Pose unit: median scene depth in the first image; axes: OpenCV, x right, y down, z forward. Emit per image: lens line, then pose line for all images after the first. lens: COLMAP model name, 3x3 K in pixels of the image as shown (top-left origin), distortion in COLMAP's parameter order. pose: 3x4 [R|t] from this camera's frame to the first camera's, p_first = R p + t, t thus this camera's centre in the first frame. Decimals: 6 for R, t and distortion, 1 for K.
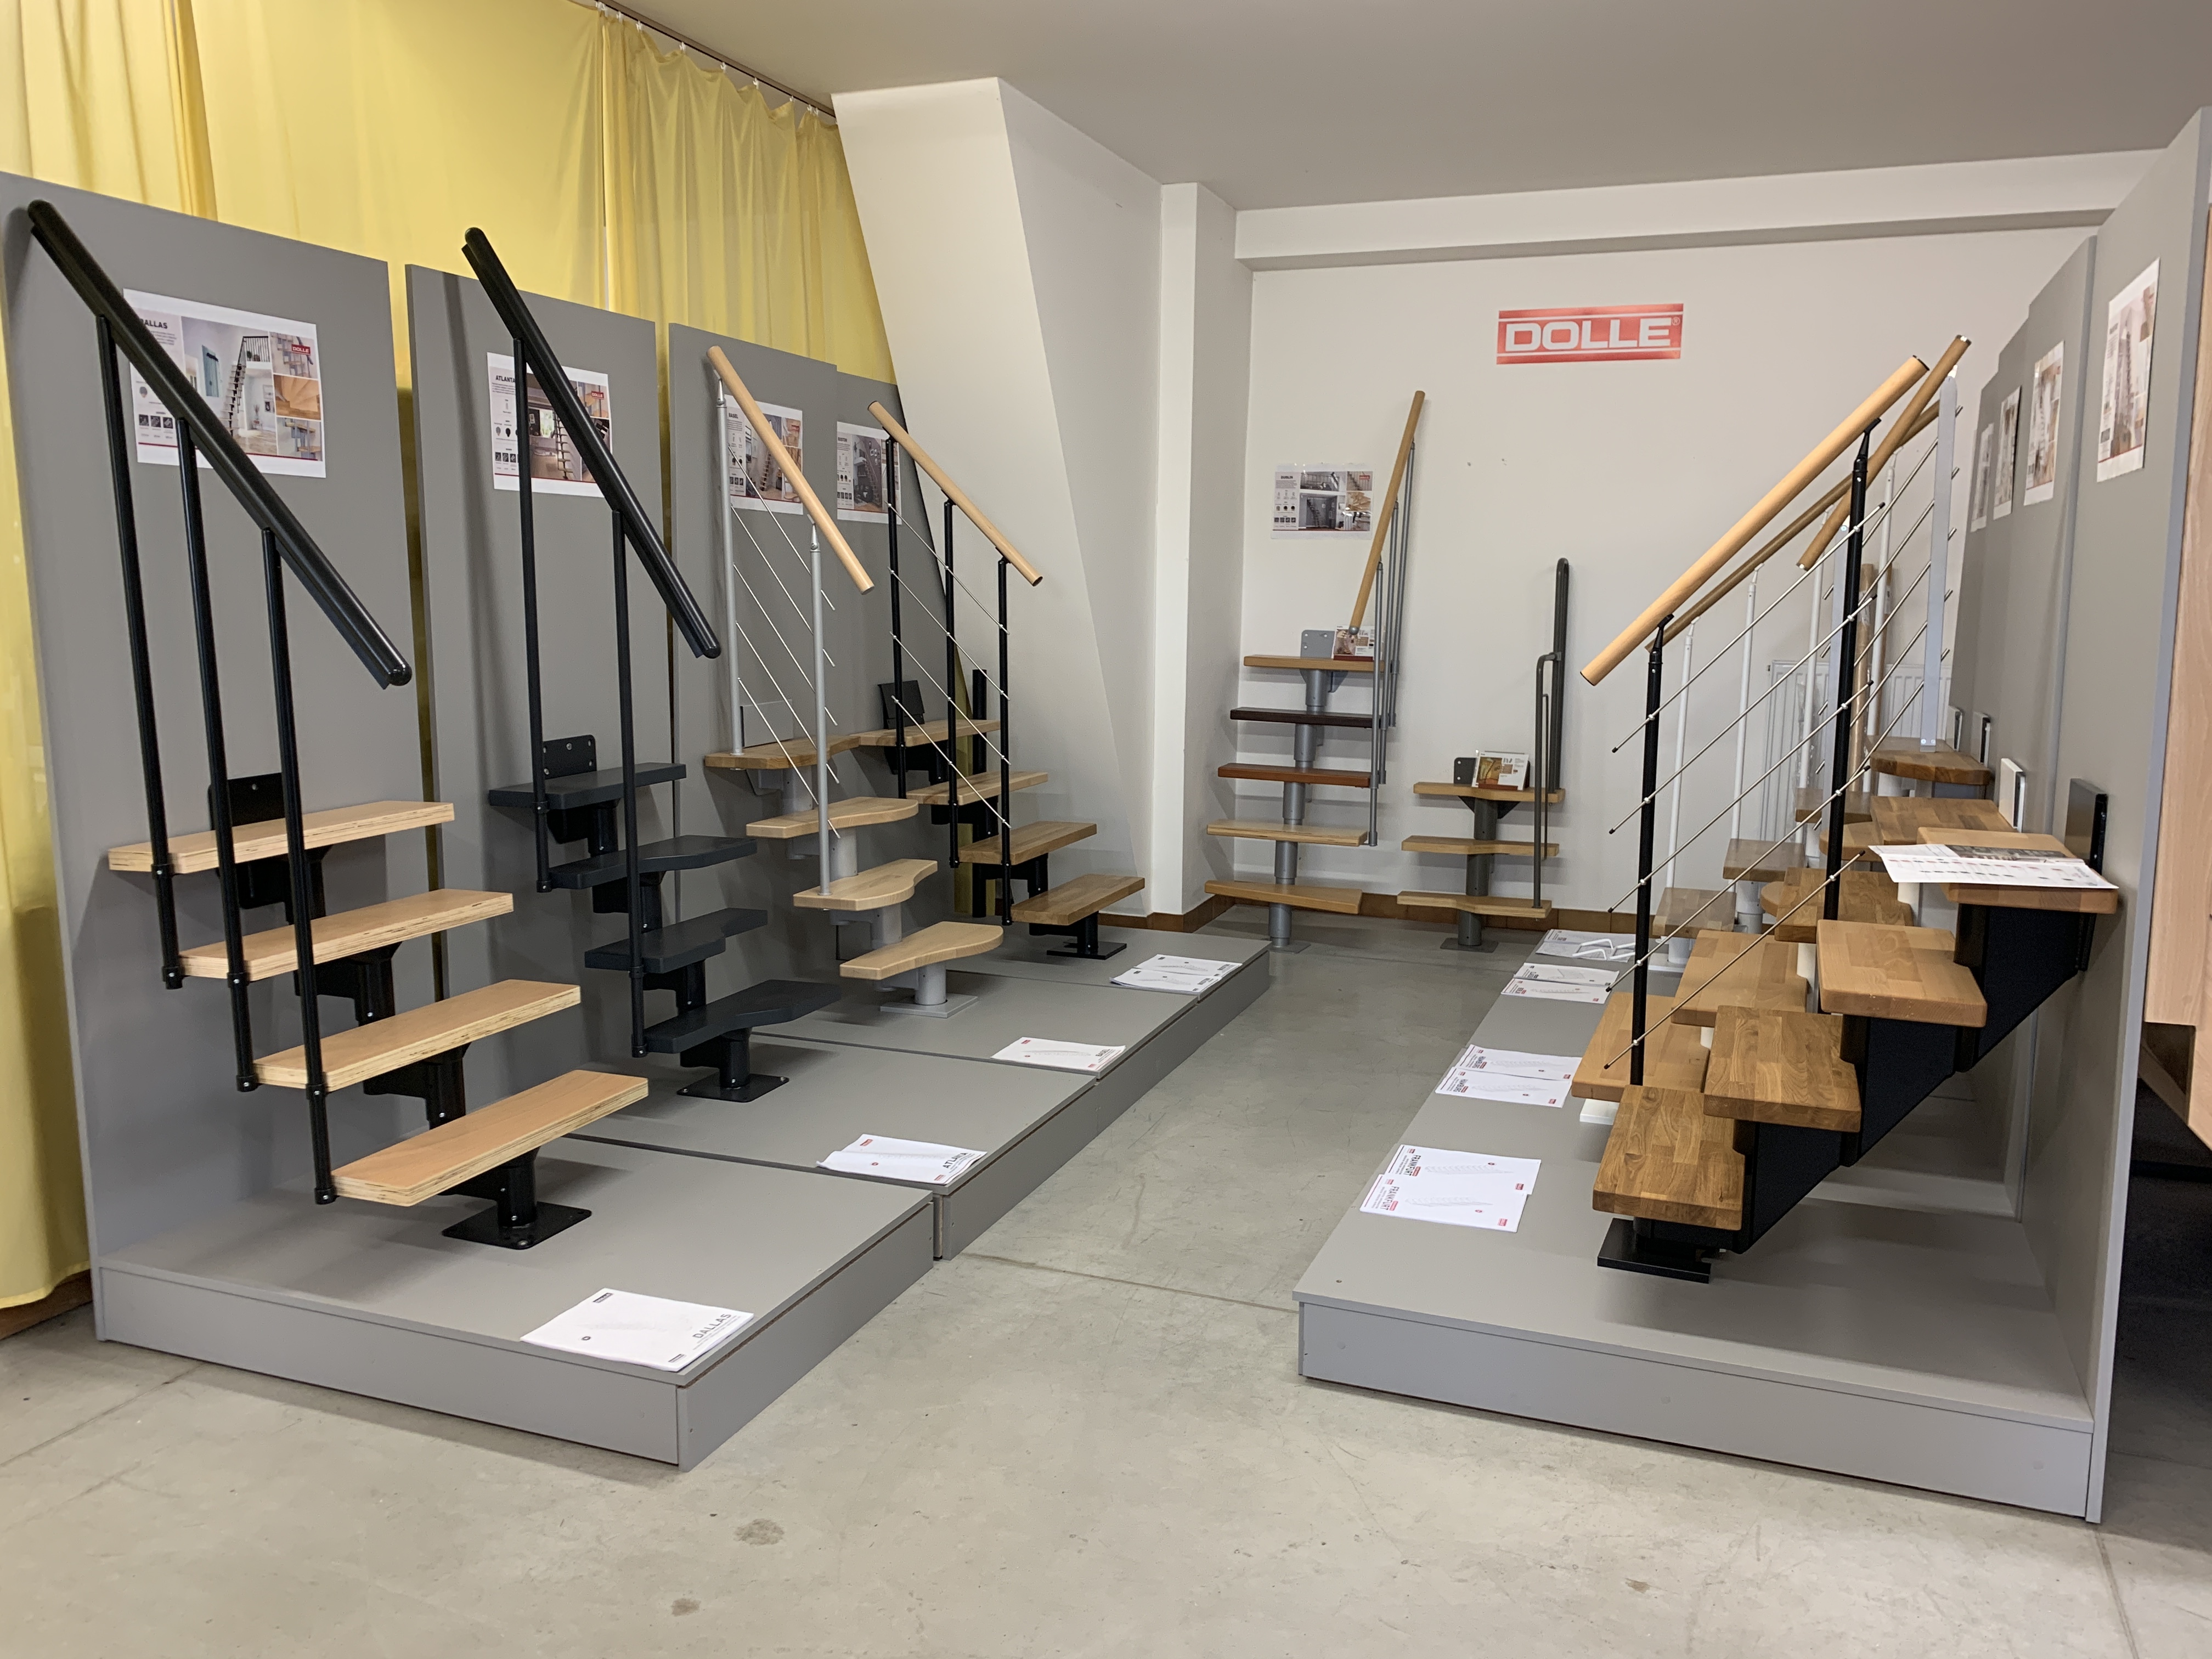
lens RADIAL K [[1671.2, 0, 1108.5], [0, 1671.2, 818.3], [0, 0, 1]] dist [0.061022, -0.071855]
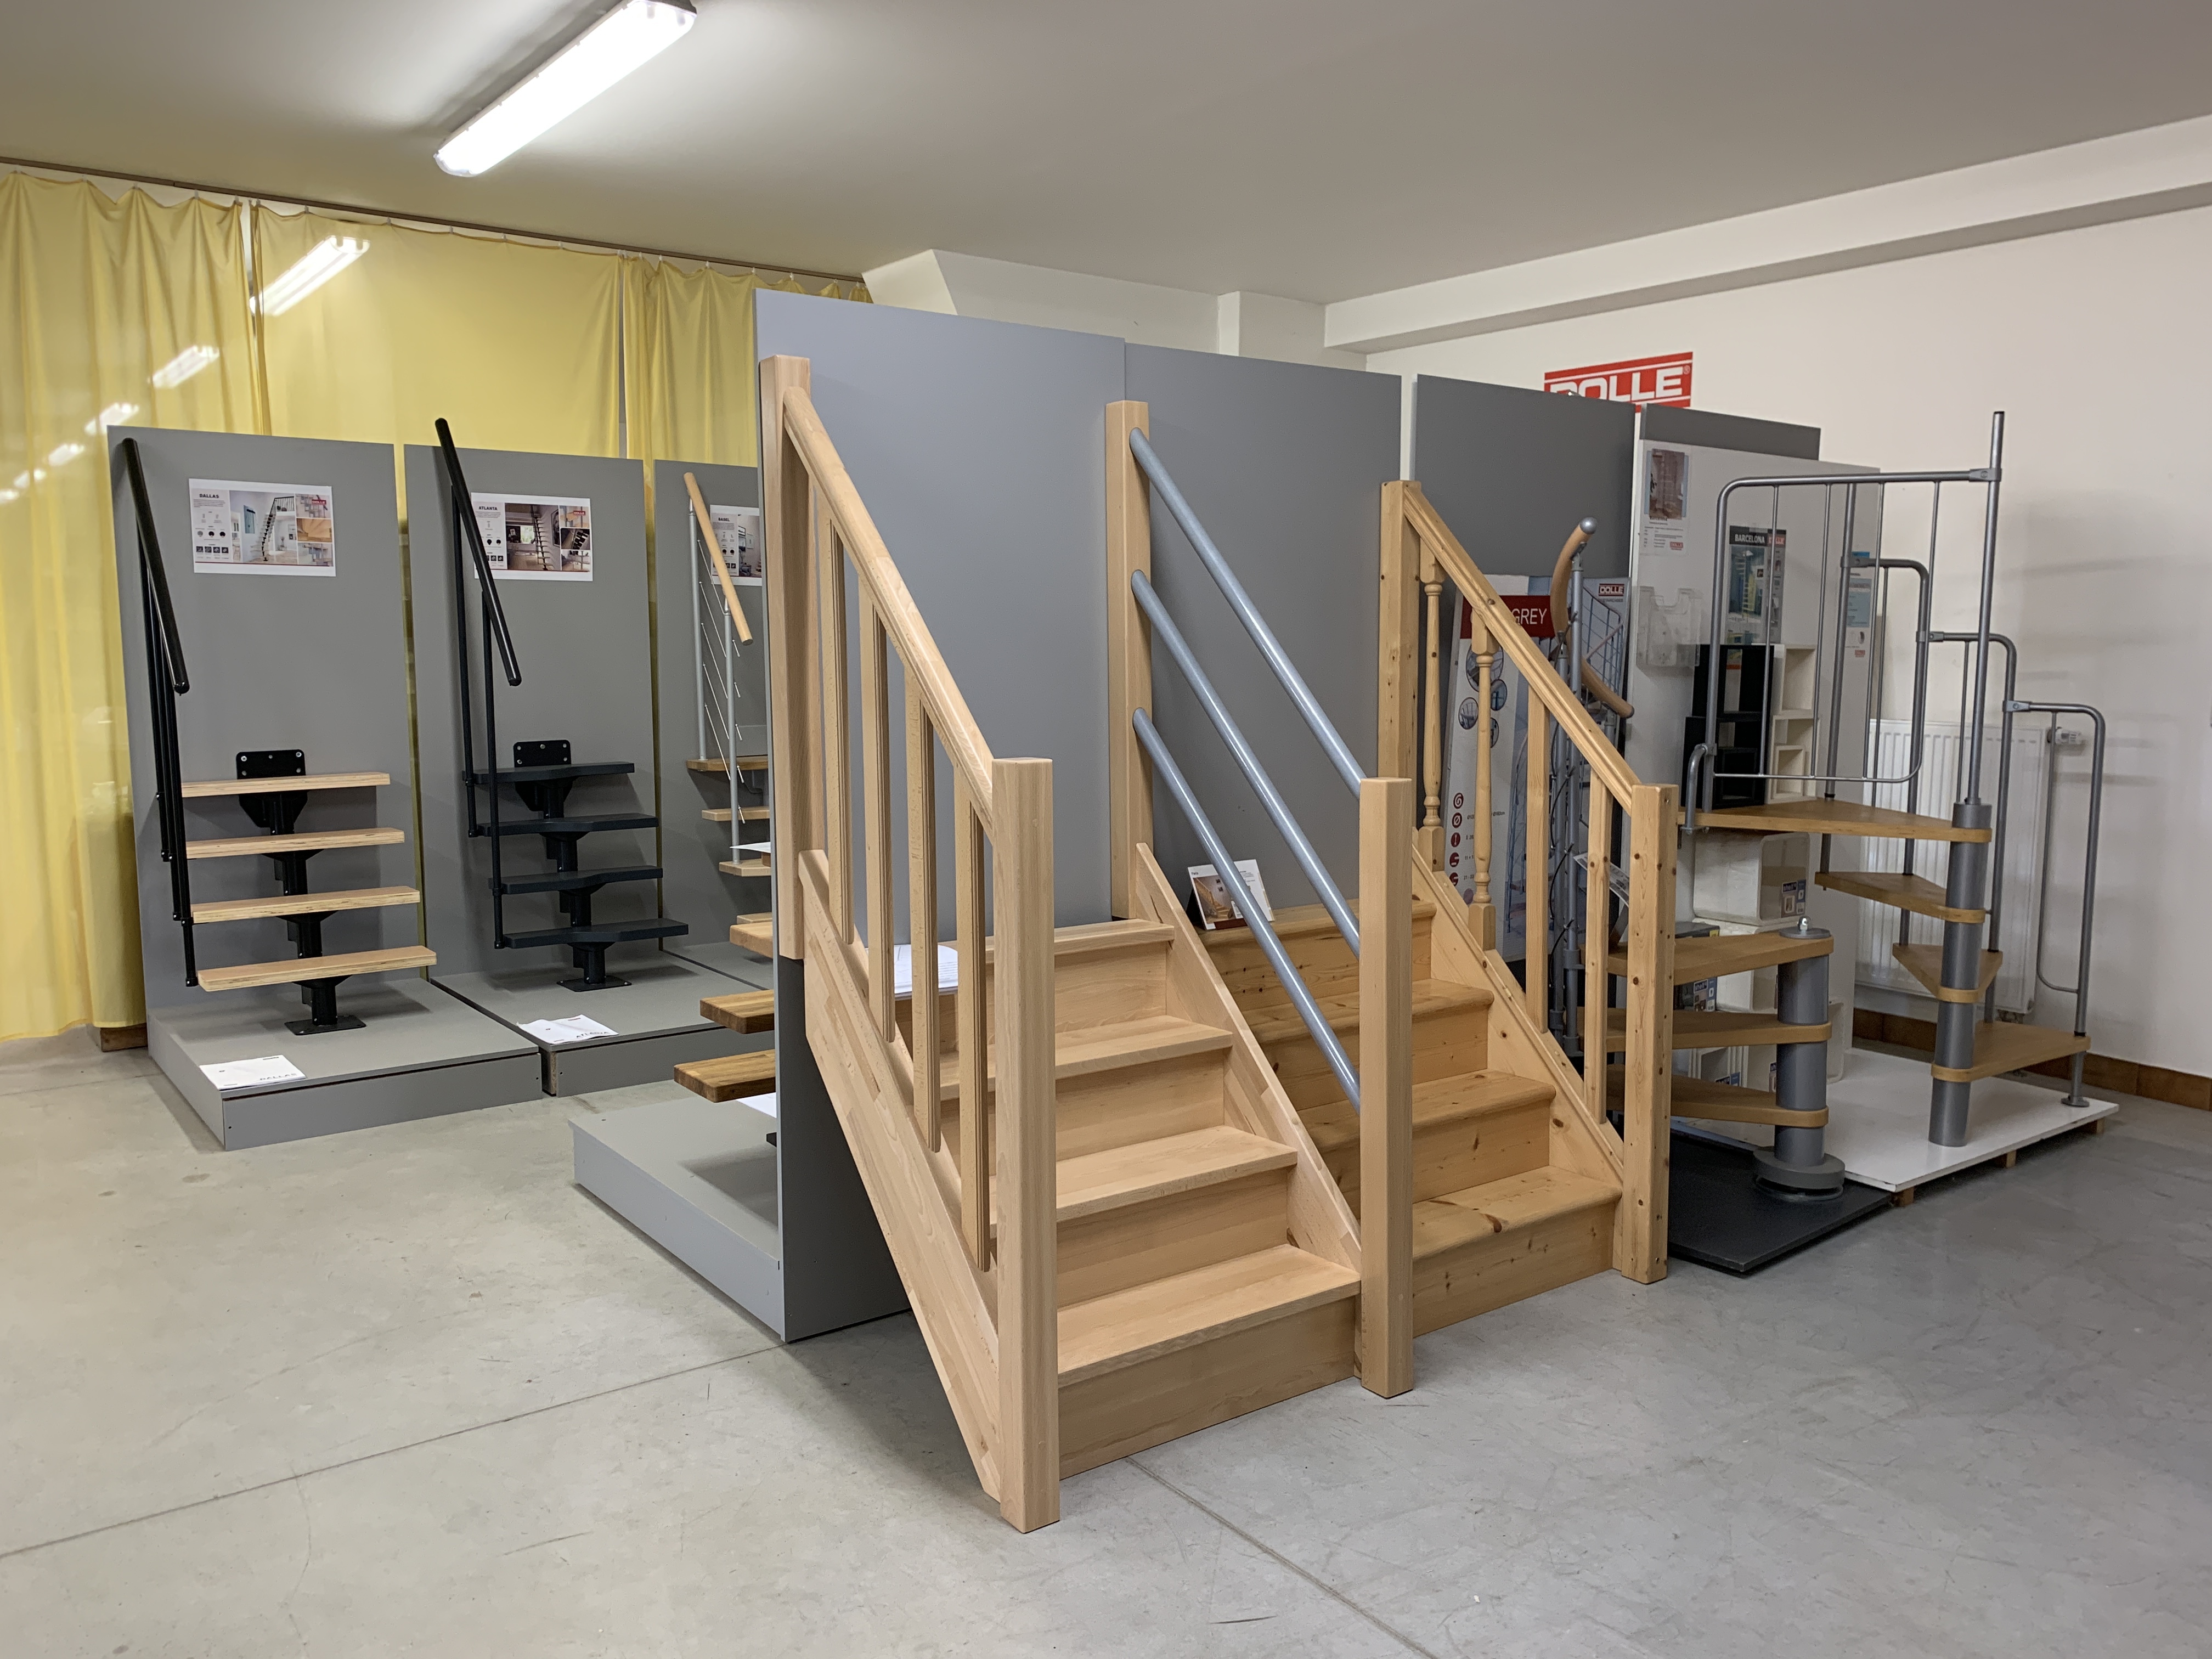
lens RADIAL K [[1671.2, 0, 1108.5], [0, 1671.2, 818.3], [0, 0, 1]] dist [0.061022, -0.071855]
pose [[0.843634, 0.052399, -0.534356, 0.867243], [-0.070678, 0.997404, -0.013781, 0.005468], [0.532247, 0.049394, 0.845147, 0.002821]]
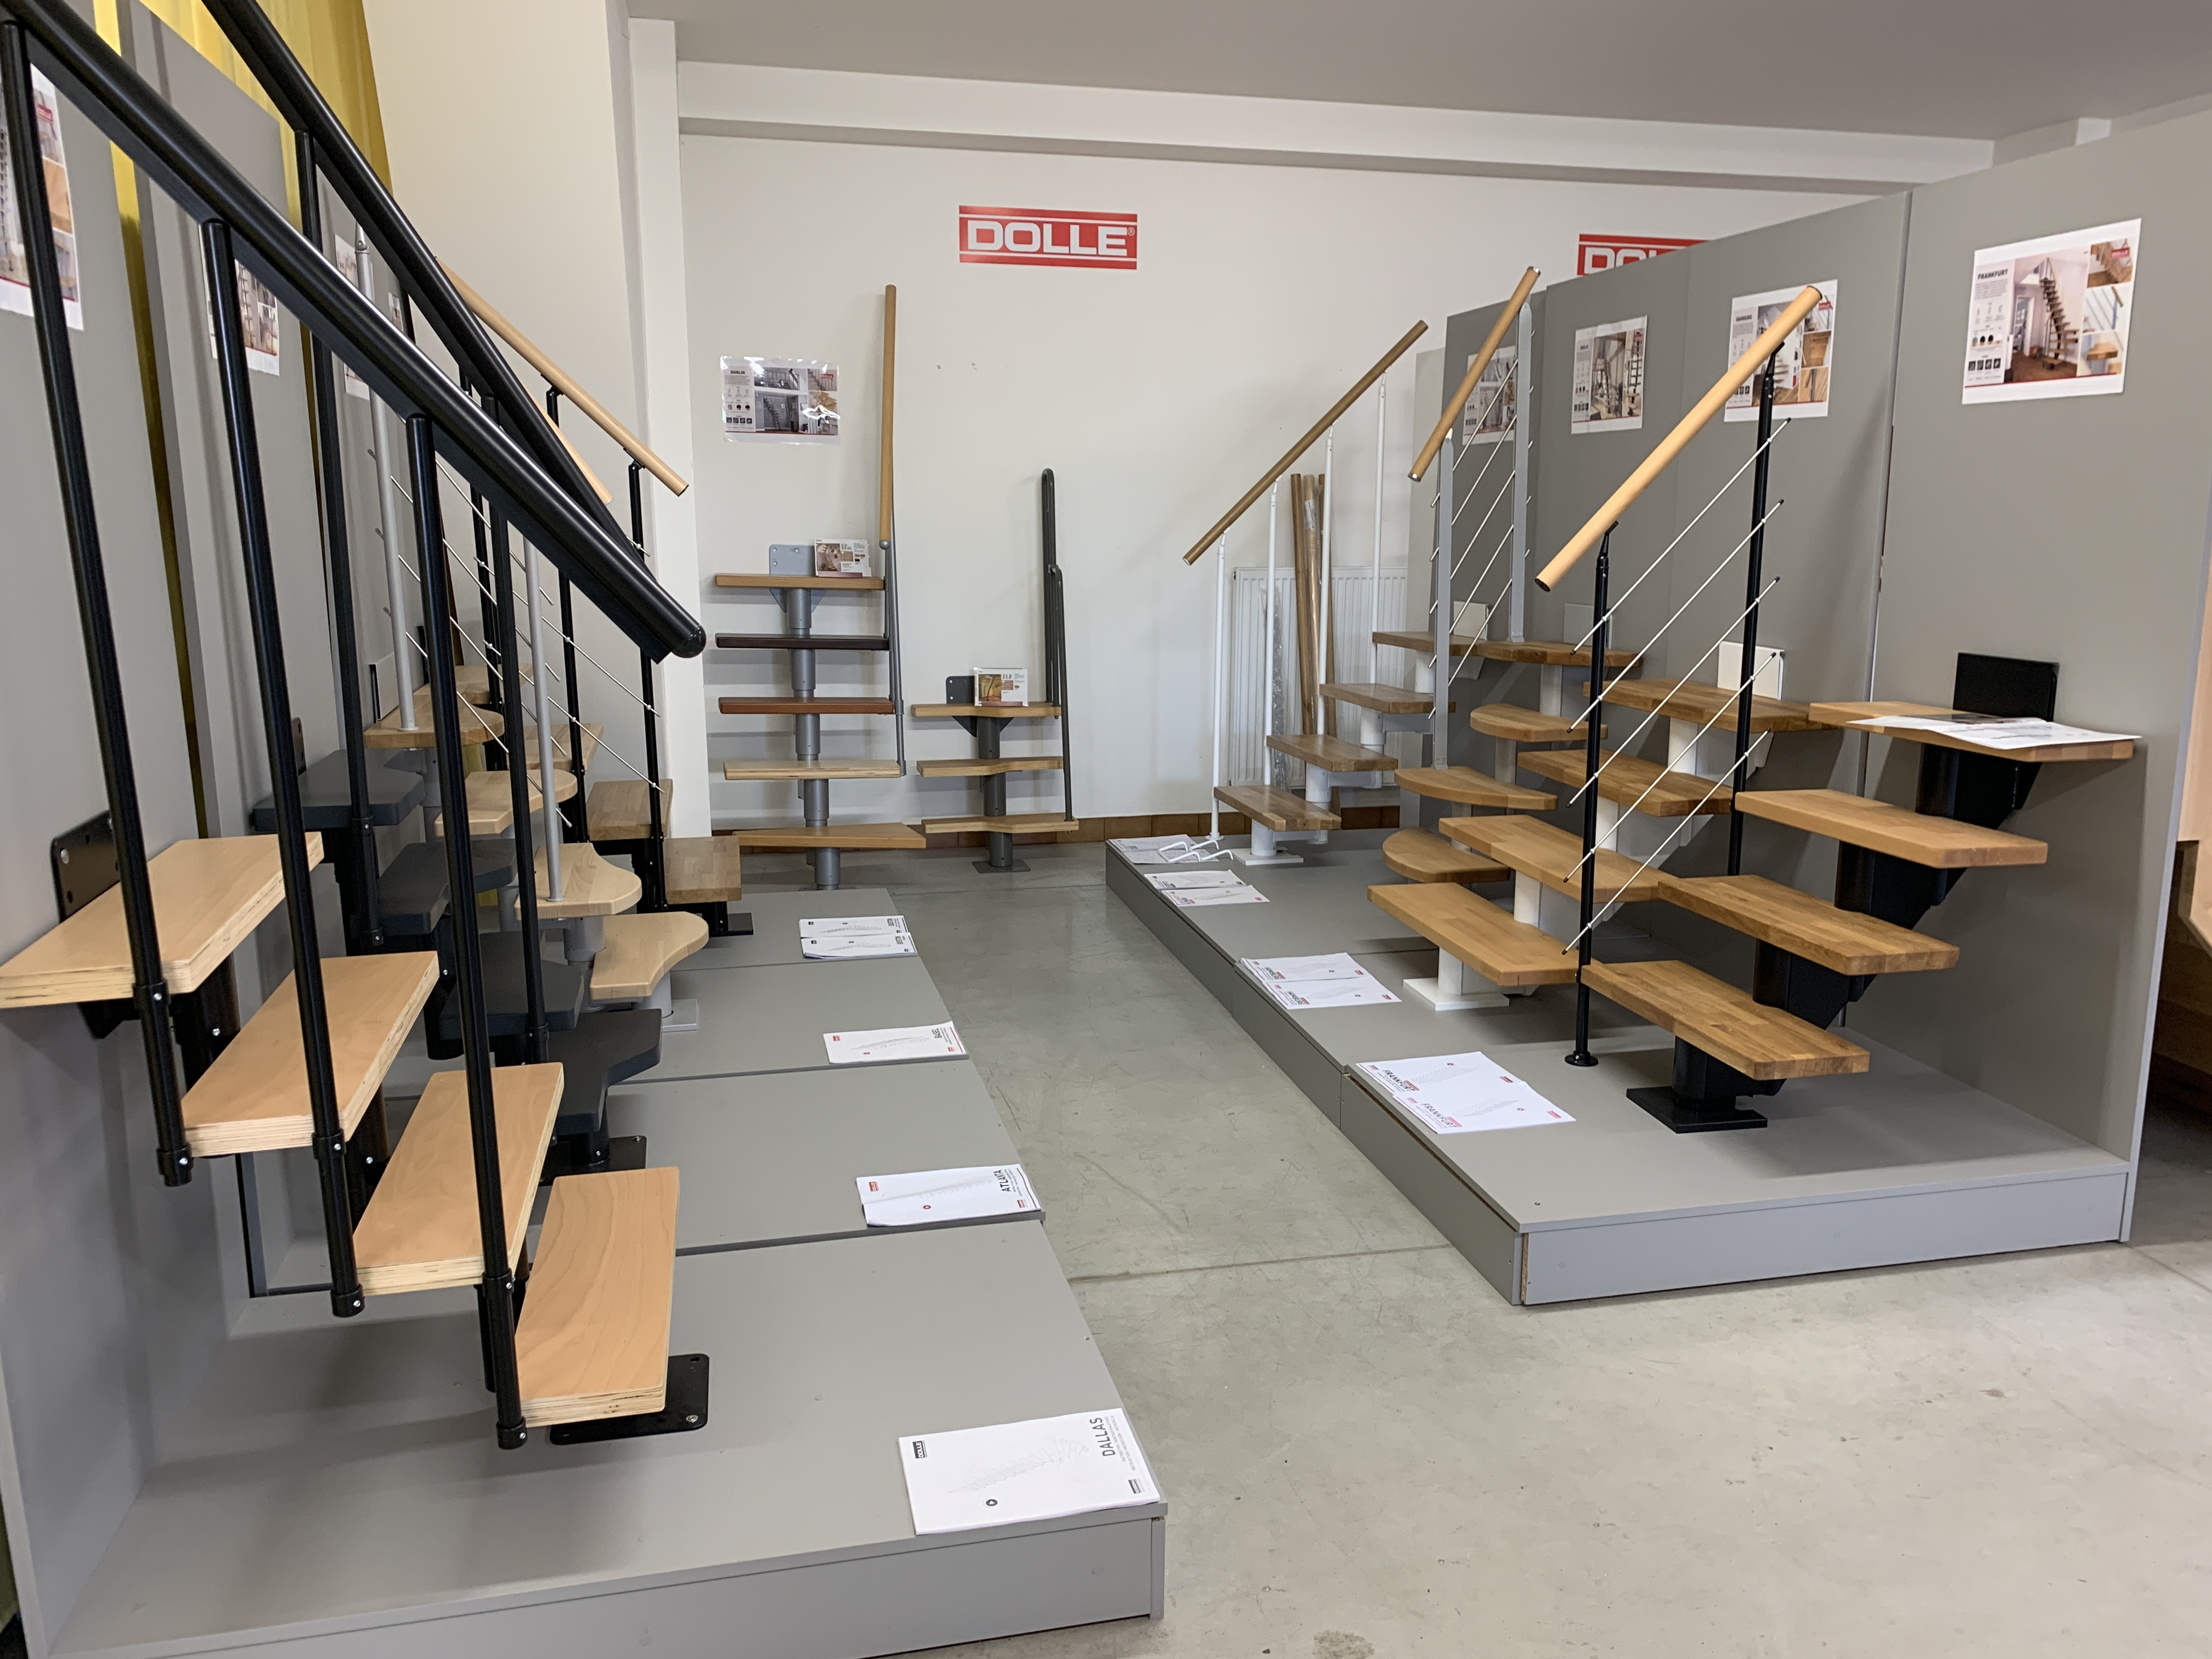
lens RADIAL K [[1691.1, 0, 1106.0], [0, 1691.1, 829.5], [0, 0, 1]] dist [0.103507, -0.150130]
pose [[0.825221, -0.113203, 0.553349, -0.419896], [0.081835, 0.993335, 0.081172, -0.032049], [-0.558850, -0.021701, 0.828985, 0.215861]]
